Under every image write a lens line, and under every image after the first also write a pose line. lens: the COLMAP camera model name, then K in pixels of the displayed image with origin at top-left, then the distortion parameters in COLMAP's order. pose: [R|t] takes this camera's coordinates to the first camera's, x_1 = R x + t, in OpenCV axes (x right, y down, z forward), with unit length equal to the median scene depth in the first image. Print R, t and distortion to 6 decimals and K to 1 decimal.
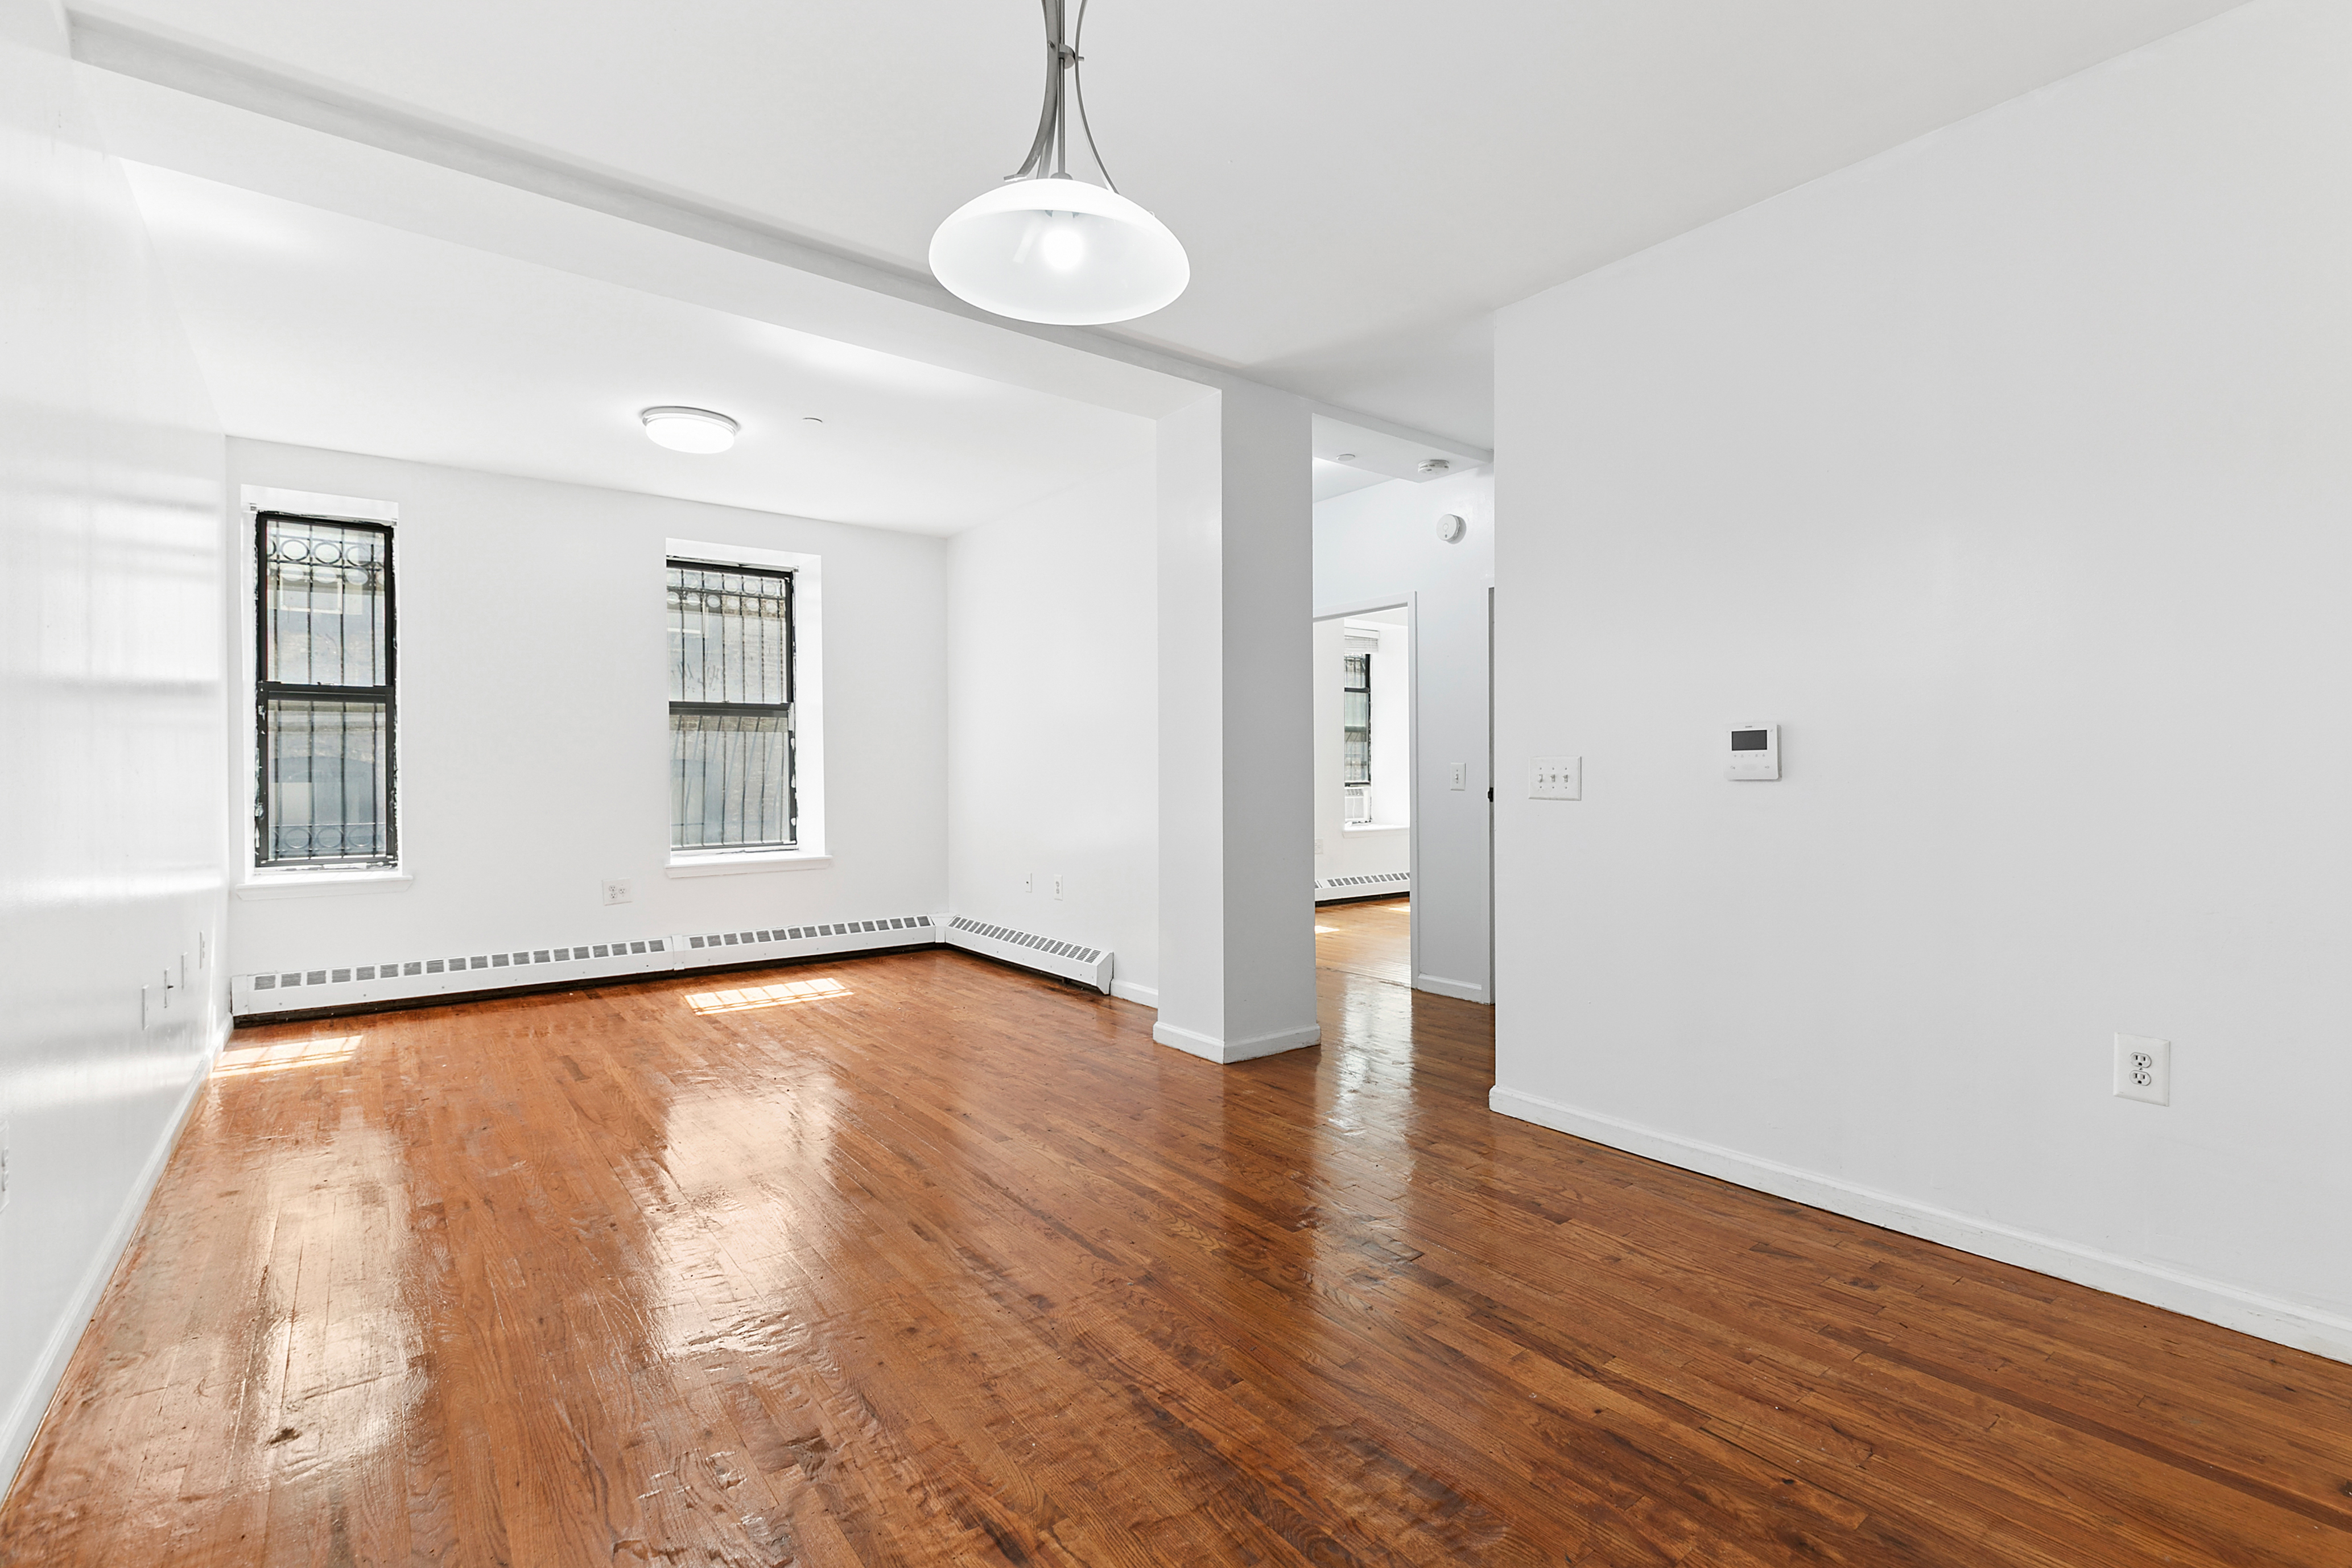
lens RADIAL K [[1062.7, 0, 1179.2], [0, 1062.7, 778.2], [0, 0, 1]] dist [-0.001388, -0.000060]
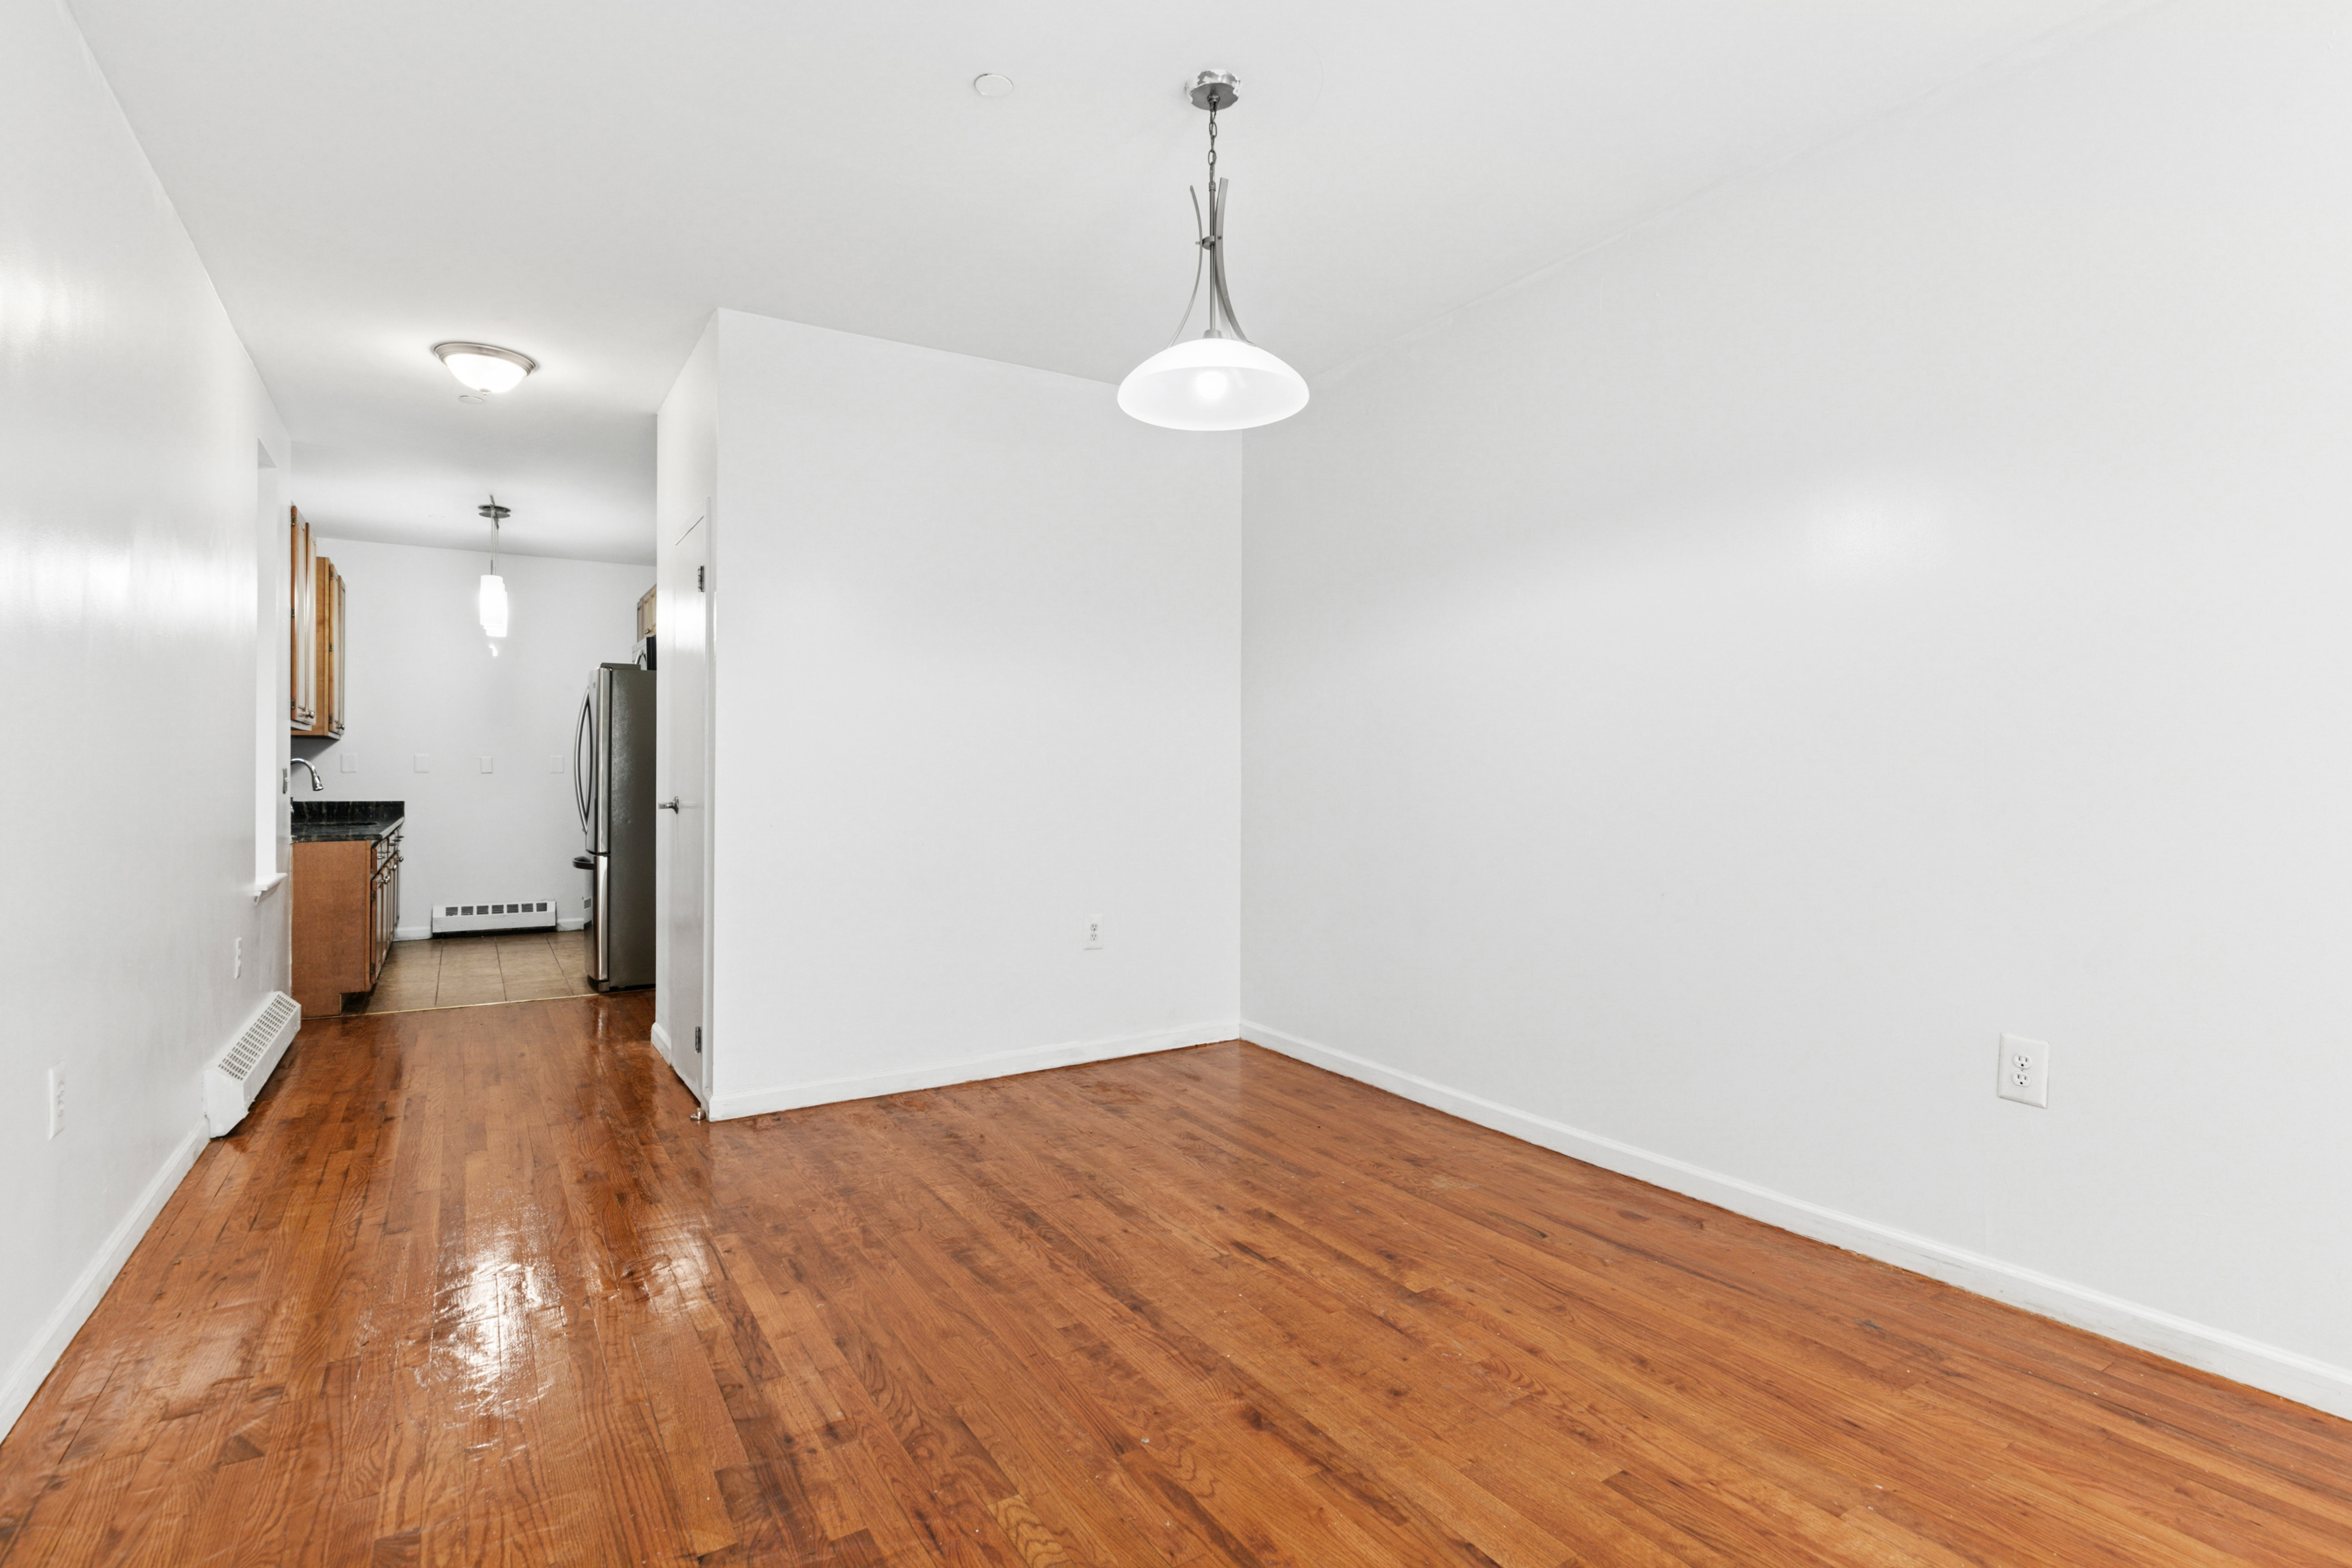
lens RADIAL K [[1118.4, 0, 1180.9], [0, 1118.4, 768.9], [0, 0, 1]] dist [0.002506, 0.000088]
pose [[-0.995936, 0.003926, 0.089974, -0.171137], [0.003669, 0.999989, -0.003019, -0.006965], [-0.089985, -0.002677, -0.995940, 2.106145]]
